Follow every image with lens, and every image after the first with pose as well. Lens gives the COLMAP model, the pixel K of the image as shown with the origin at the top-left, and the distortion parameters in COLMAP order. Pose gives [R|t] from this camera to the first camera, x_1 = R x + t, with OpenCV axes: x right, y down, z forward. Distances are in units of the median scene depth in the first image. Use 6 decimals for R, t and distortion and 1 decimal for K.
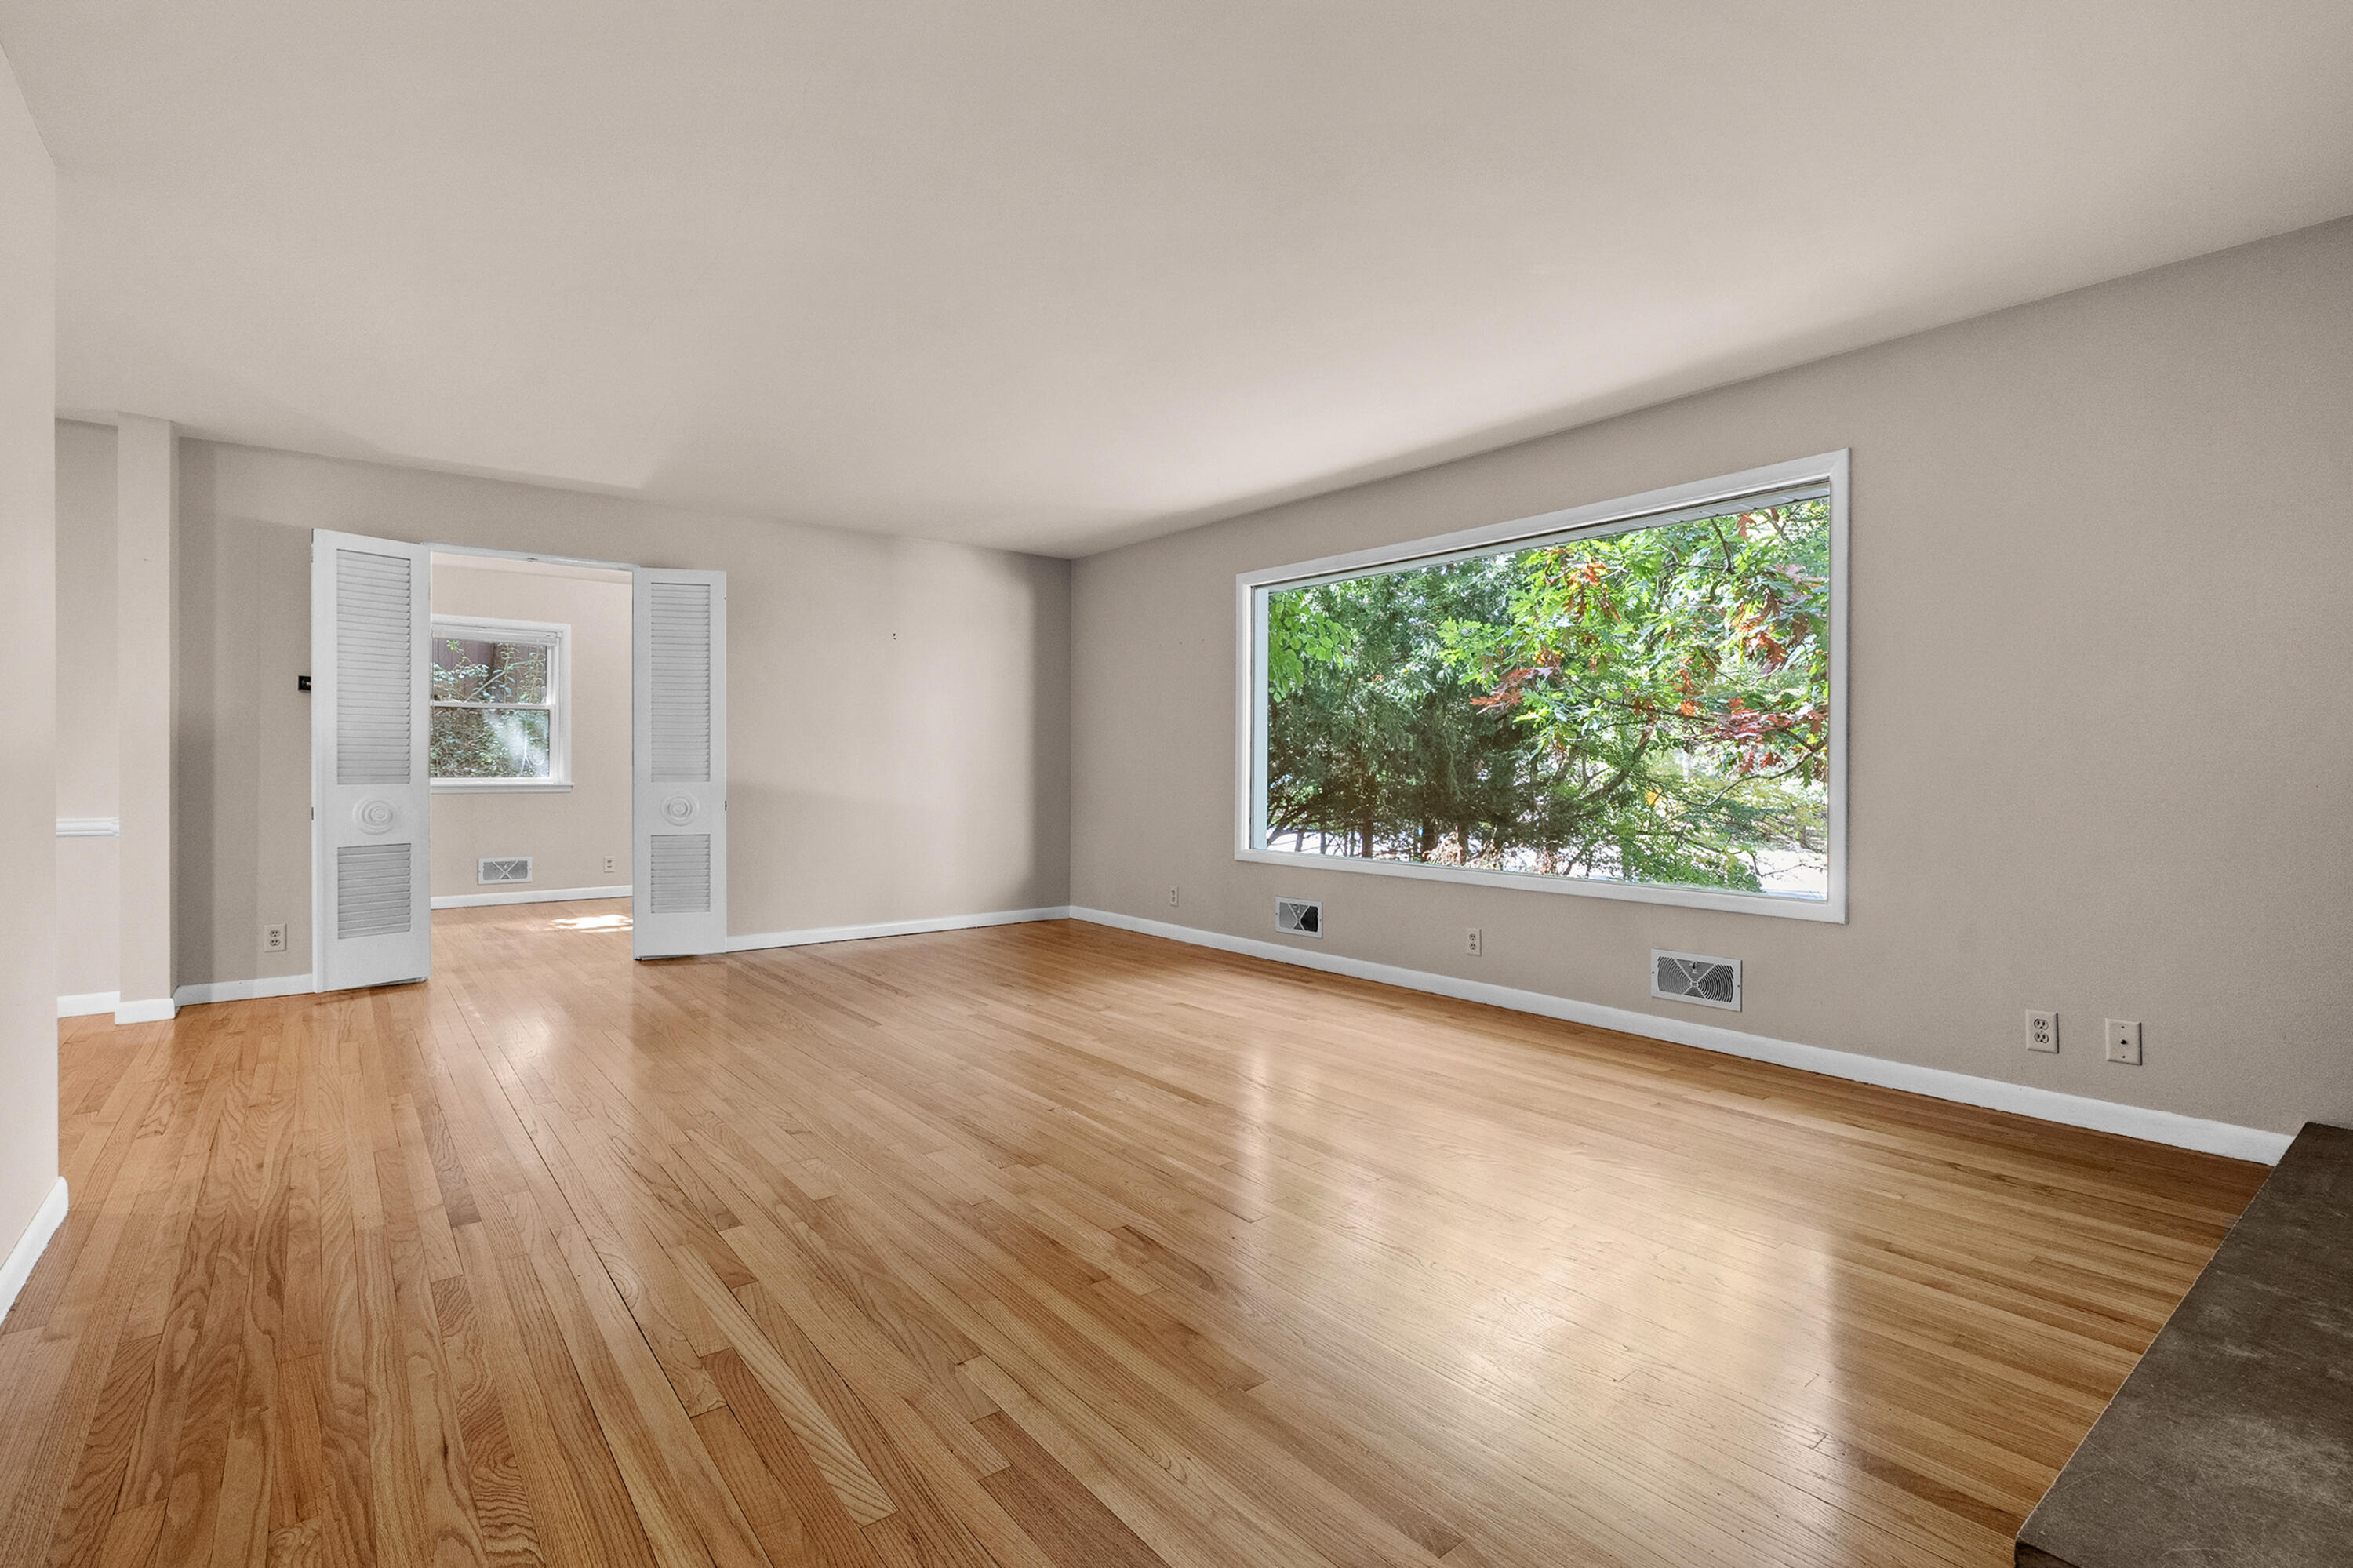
lens RADIAL K [[1086.3, 0, 1179.4], [0, 1086.3, 774.2], [0, 0, 1]] dist [-0.004982, -0.000689]
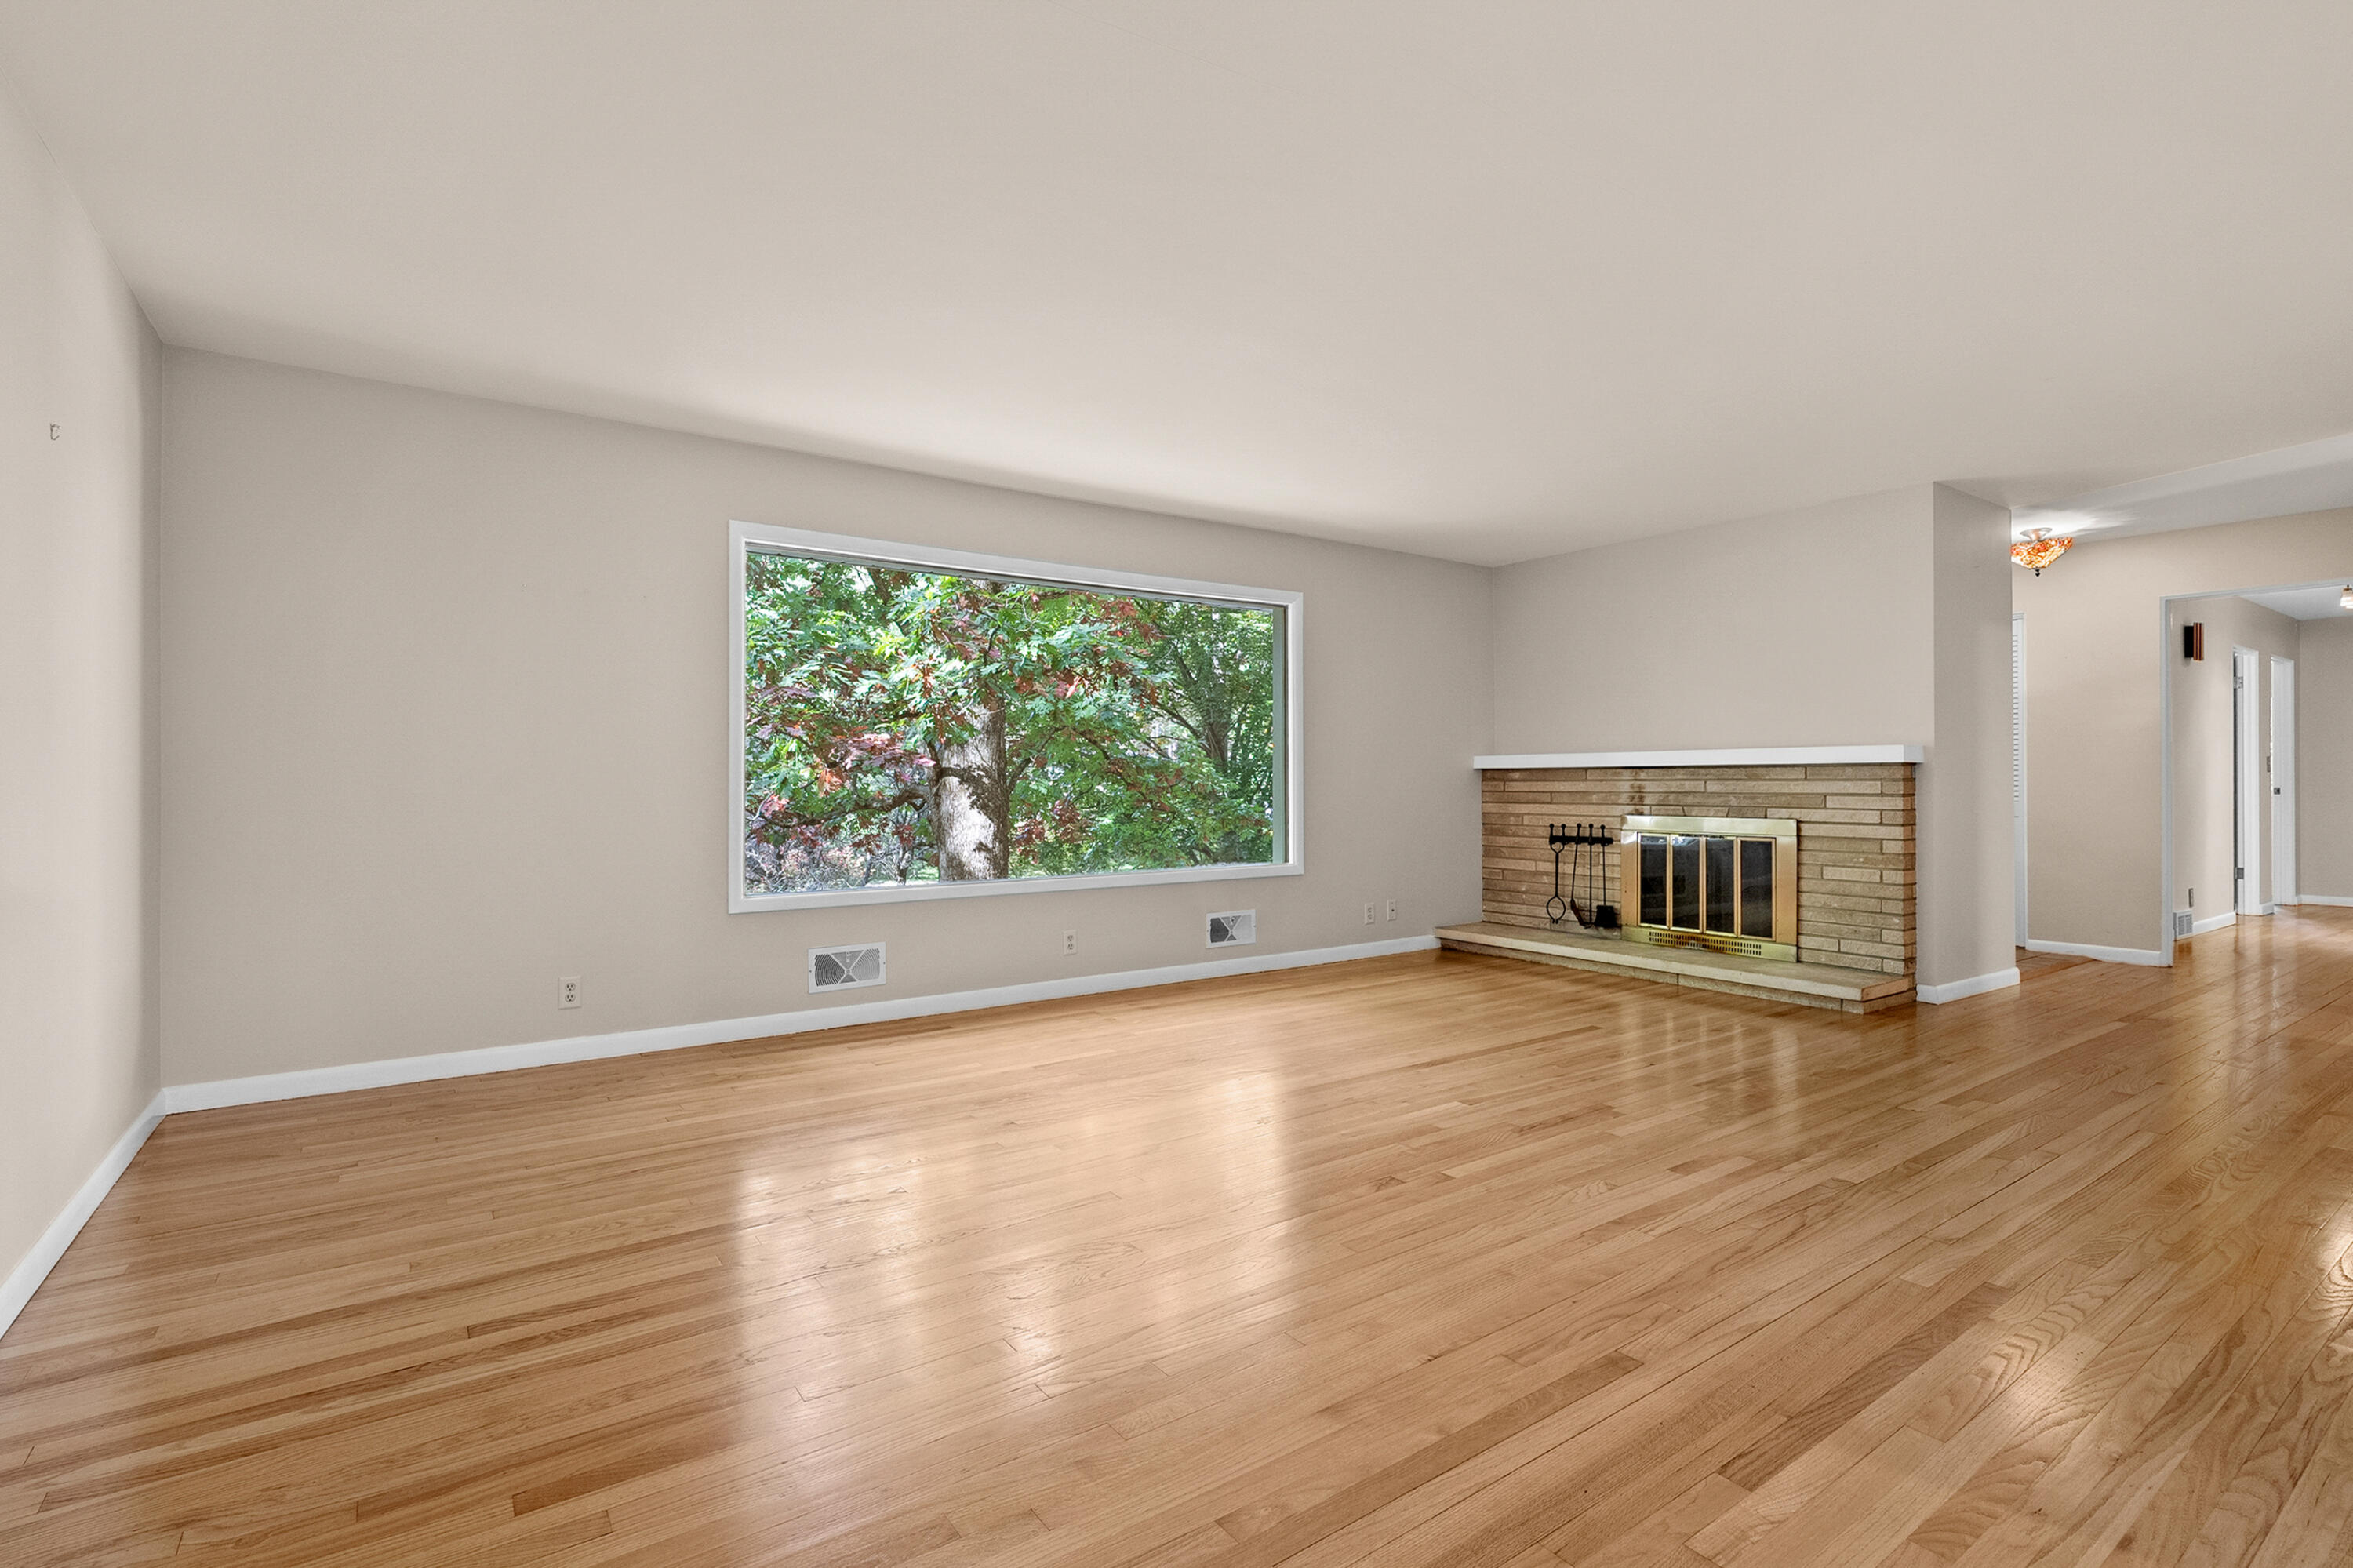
lens RADIAL K [[1086.3, 0, 1169.0], [0, 1086.3, 783.8], [0, 0, 1]] dist [-0.004164, 0.001352]
pose [[0.058918, -0.012680, 0.998182, -1.491889], [0.001976, 0.999919, 0.012586, -0.025689], [-0.998261, 0.001230, 0.058939, 1.525410]]
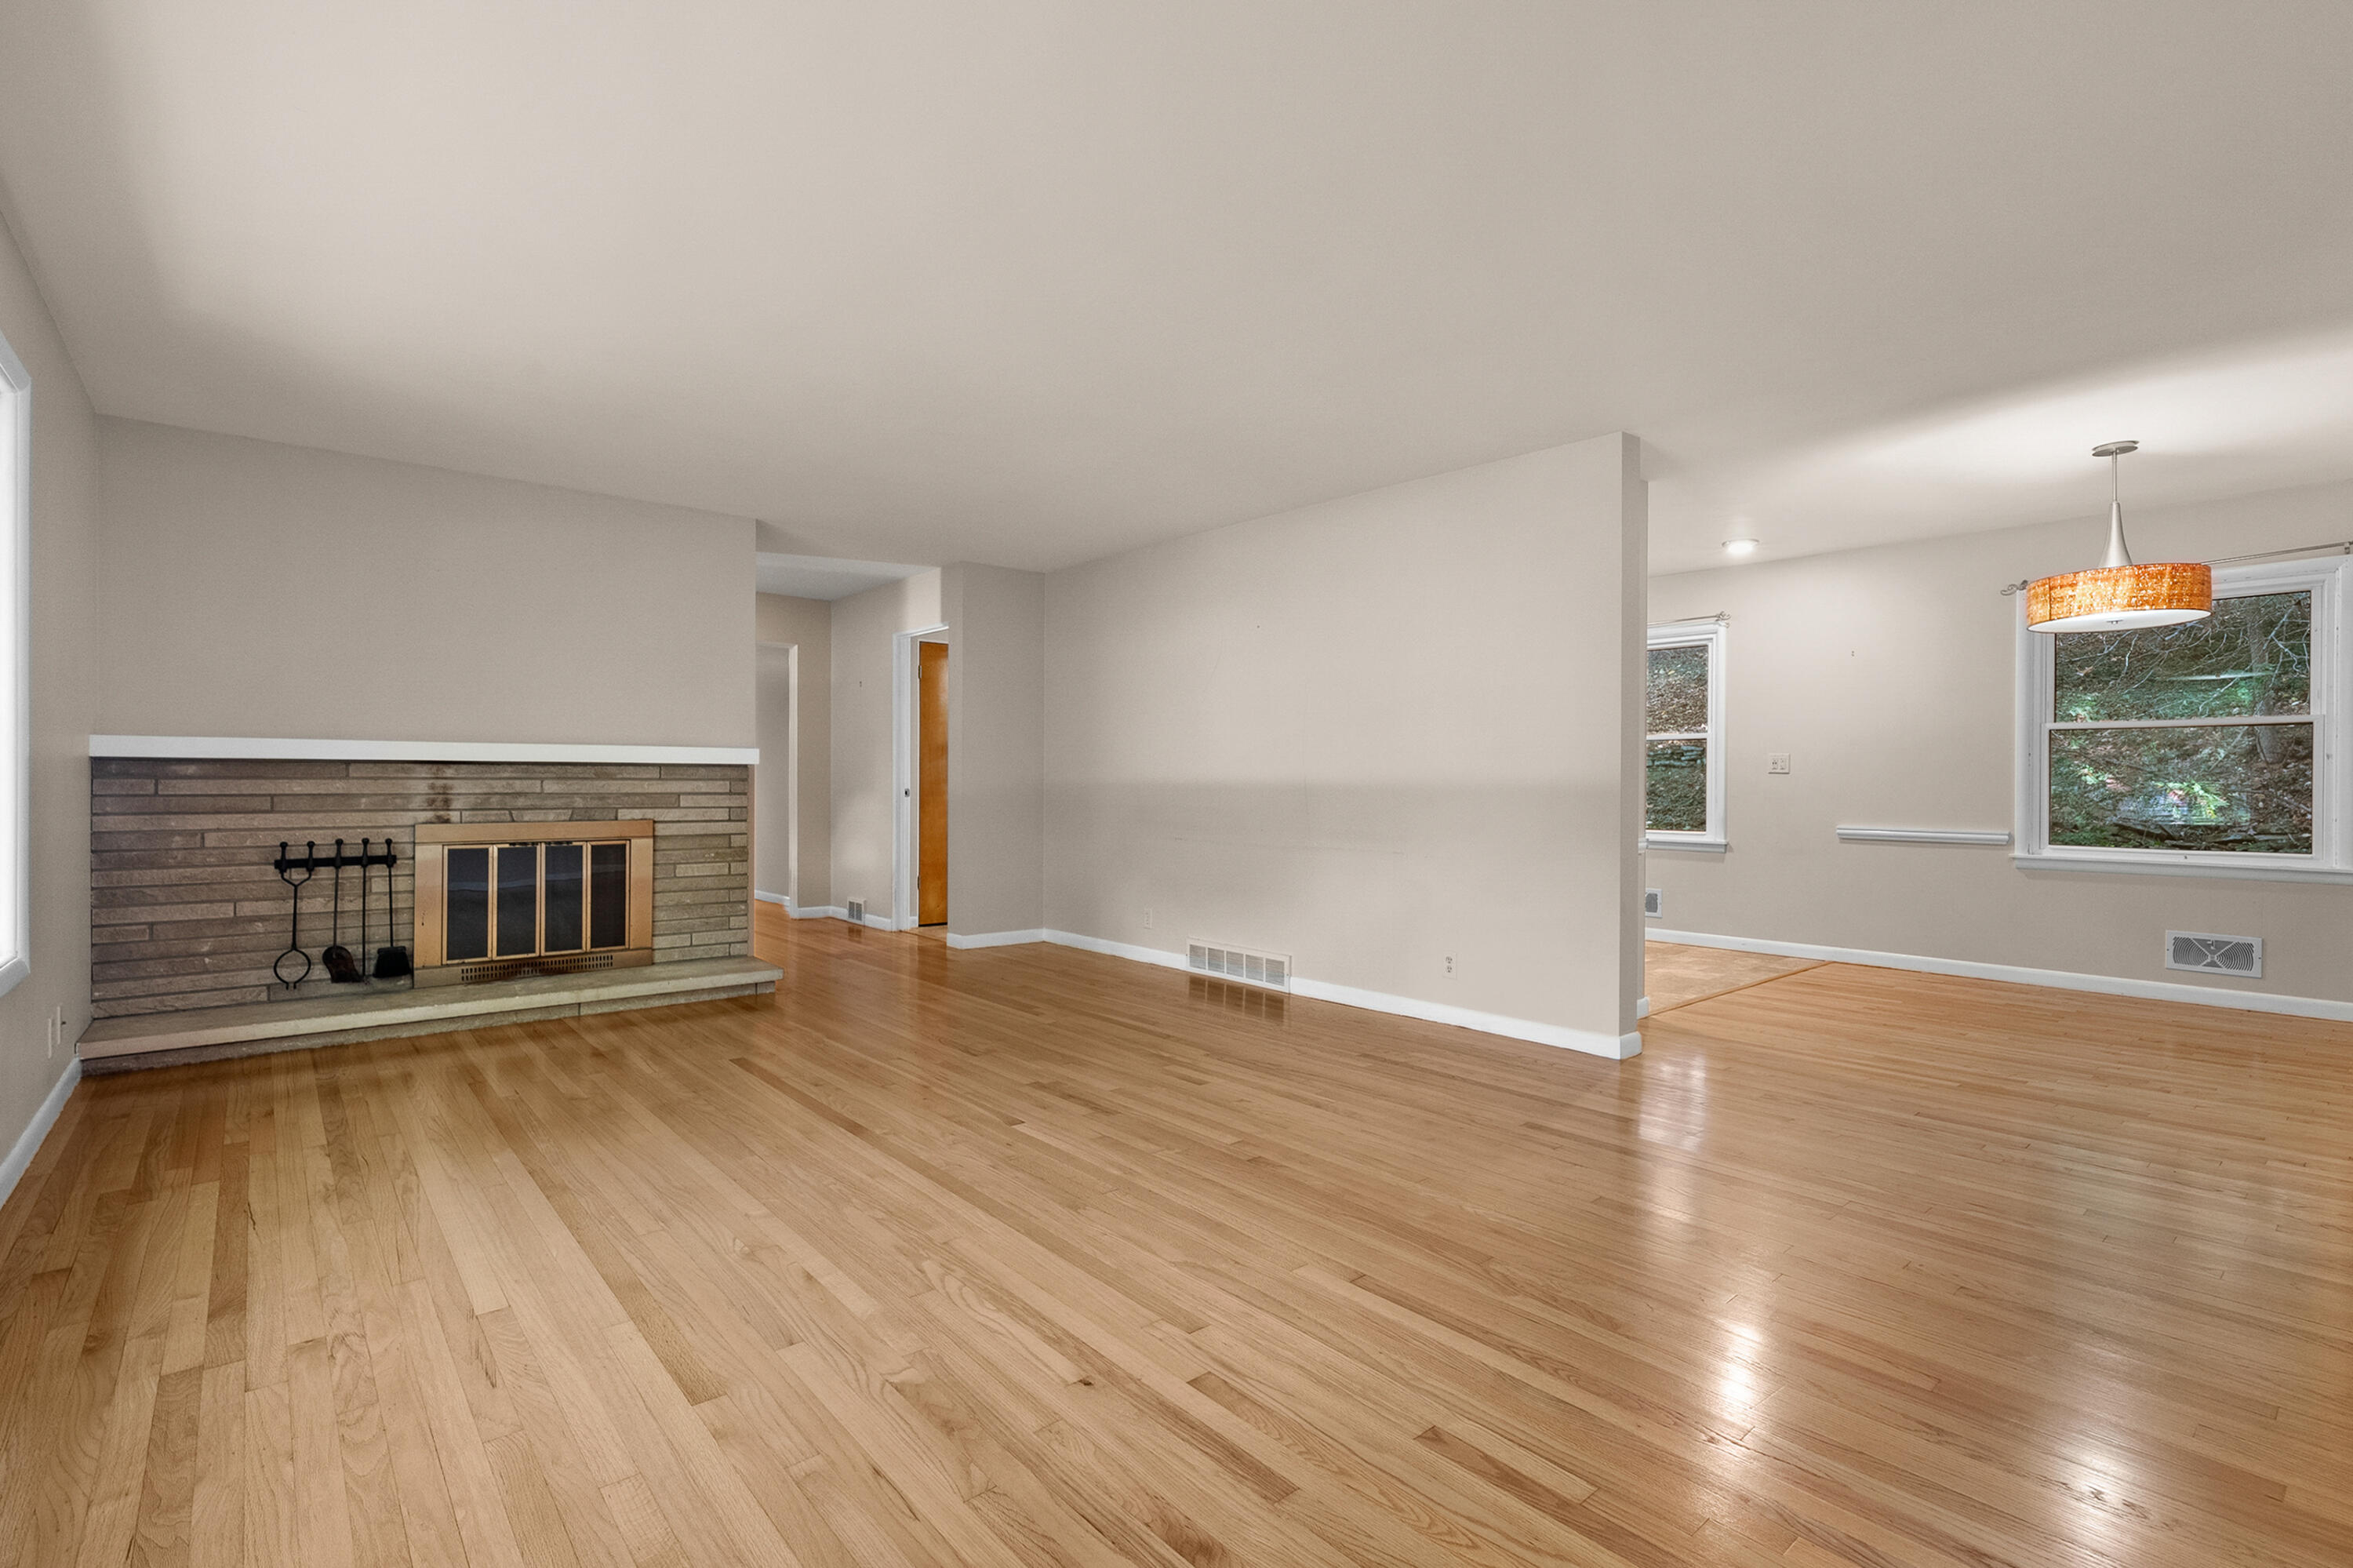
lens RADIAL K [[1086.3, 0, 1179.4], [0, 1086.3, 774.2], [0, 0, 1]] dist [-0.004982, -0.000689]
pose [[-0.999156, -0.016534, -0.037593, -0.273571], [-0.016341, 0.999852, -0.005438, -0.019643], [0.037677, -0.004820, -0.999278, 2.519407]]
